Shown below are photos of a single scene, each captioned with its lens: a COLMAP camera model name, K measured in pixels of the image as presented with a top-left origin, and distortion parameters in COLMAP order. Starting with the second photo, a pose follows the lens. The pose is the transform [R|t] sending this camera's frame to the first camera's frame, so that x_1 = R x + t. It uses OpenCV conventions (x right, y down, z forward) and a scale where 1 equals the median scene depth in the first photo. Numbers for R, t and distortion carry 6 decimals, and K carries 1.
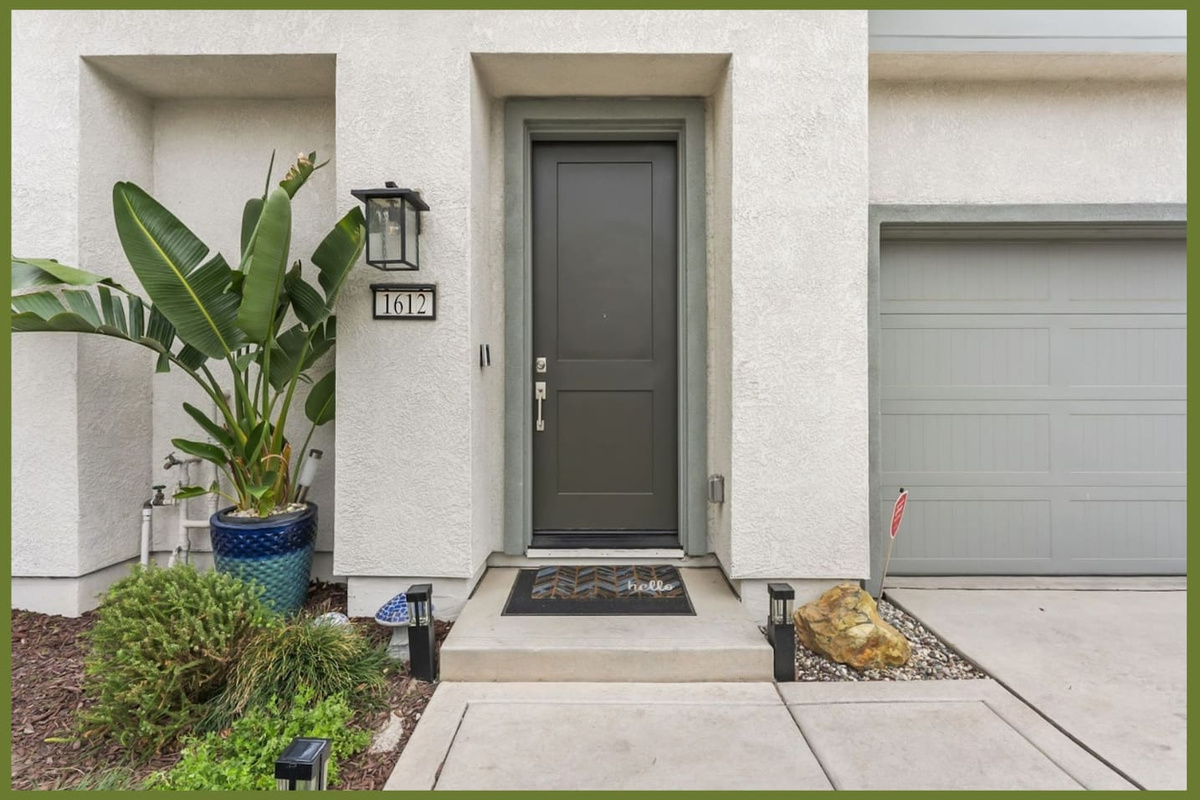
lens RADIAL K [[544.0, 0, 600.9], [0, 544.0, 378.3], [0, 0, 1]] dist [-0.002856, -0.000131]
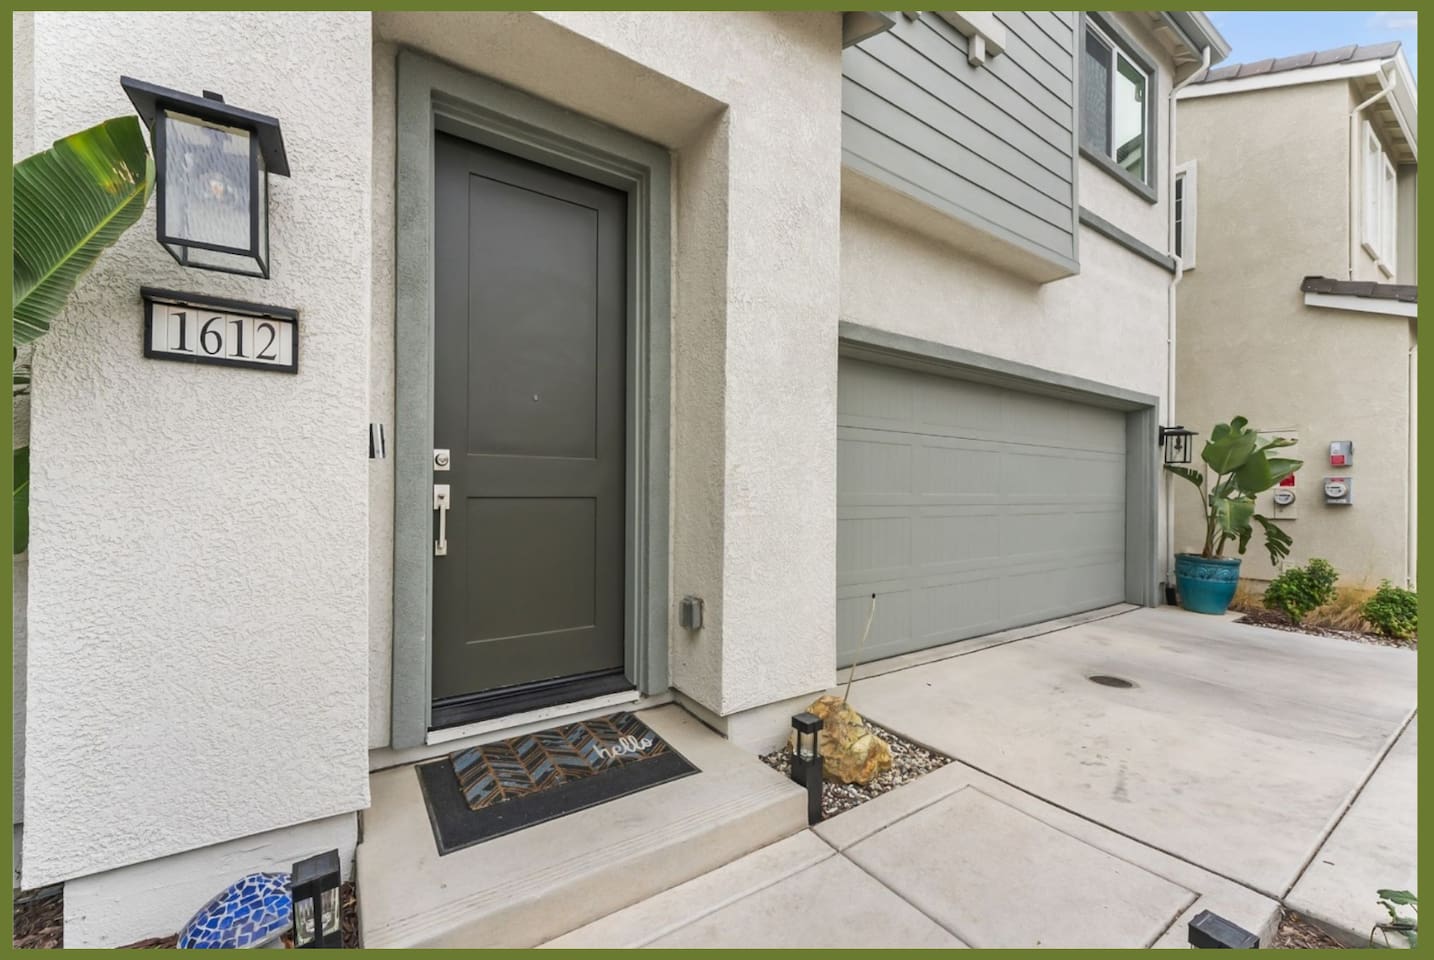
lens RADIAL K [[560.4, 0, 720.9], [0, 560.4, 487.8], [0, 0, 1]] dist [0.000611, -0.000223]
pose [[0.833530, 0.010748, 0.552369, -0.255025], [-0.017294, 0.999828, 0.006641, 0.000263], [-0.552203, -0.015088, 0.833573, 0.263481]]
